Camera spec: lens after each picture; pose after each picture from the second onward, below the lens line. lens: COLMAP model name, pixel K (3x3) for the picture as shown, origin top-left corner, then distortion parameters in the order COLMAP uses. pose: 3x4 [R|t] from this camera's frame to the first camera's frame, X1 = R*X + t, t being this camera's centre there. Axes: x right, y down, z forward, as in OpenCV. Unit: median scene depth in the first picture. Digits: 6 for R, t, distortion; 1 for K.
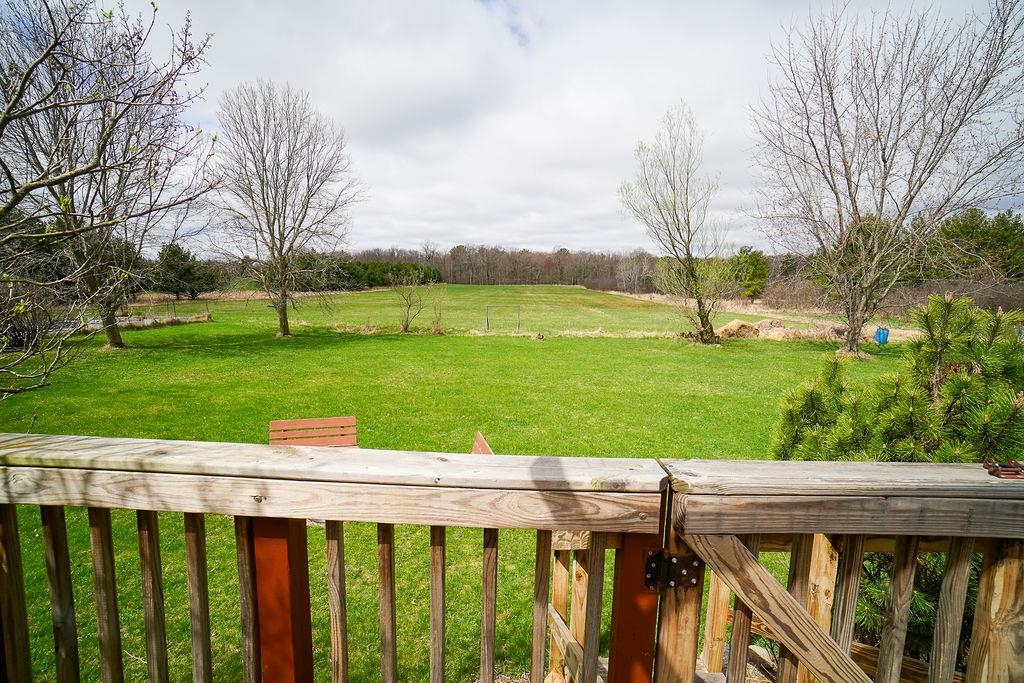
lens RADIAL K [[450.5, 0, 501.4], [0, 450.5, 339.5], [0, 0, 1]] dist [-0.068088, 0.024069]
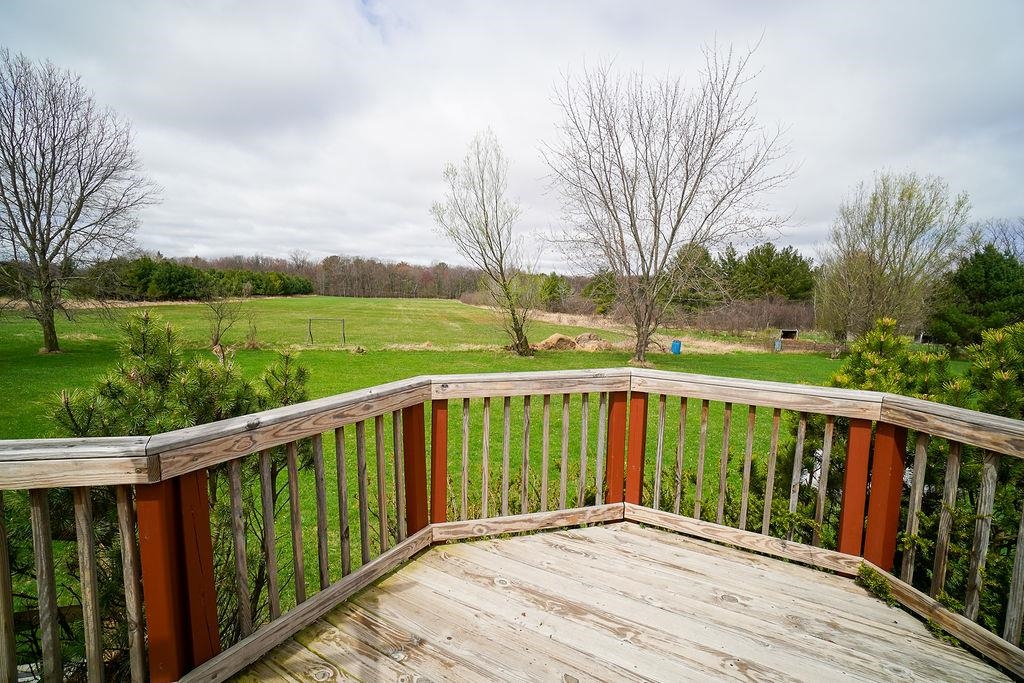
lens RADIAL K [[450.5, 0, 501.4], [0, 450.5, 339.5], [0, 0, 1]] dist [-0.068088, 0.024069]
pose [[0.967045, -0.001874, 0.254599, 0.123863], [0.009600, 0.999530, -0.029109, 0.000963], [-0.254425, 0.030593, 0.966608, -0.029275]]
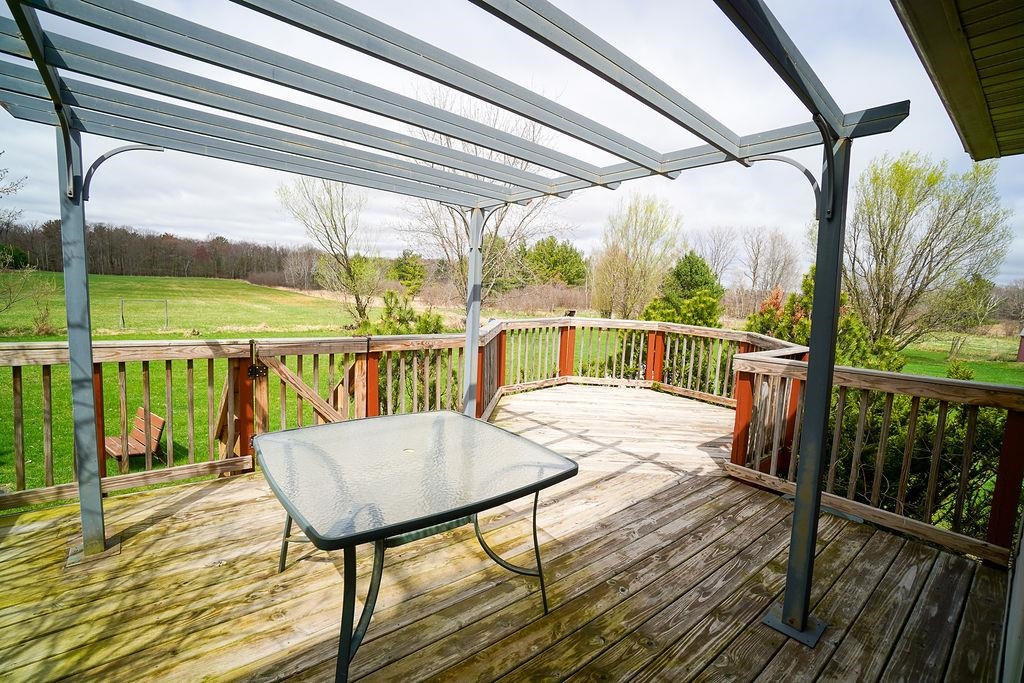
lens RADIAL K [[450.5, 0, 501.4], [0, 450.5, 339.5], [0, 0, 1]] dist [-0.068088, 0.024069]
pose [[0.764842, -0.041961, 0.642850, -0.012082], [0.037788, 0.999080, 0.020255, 0.011664], [-0.643109, 0.008800, 0.765724, -0.101855]]
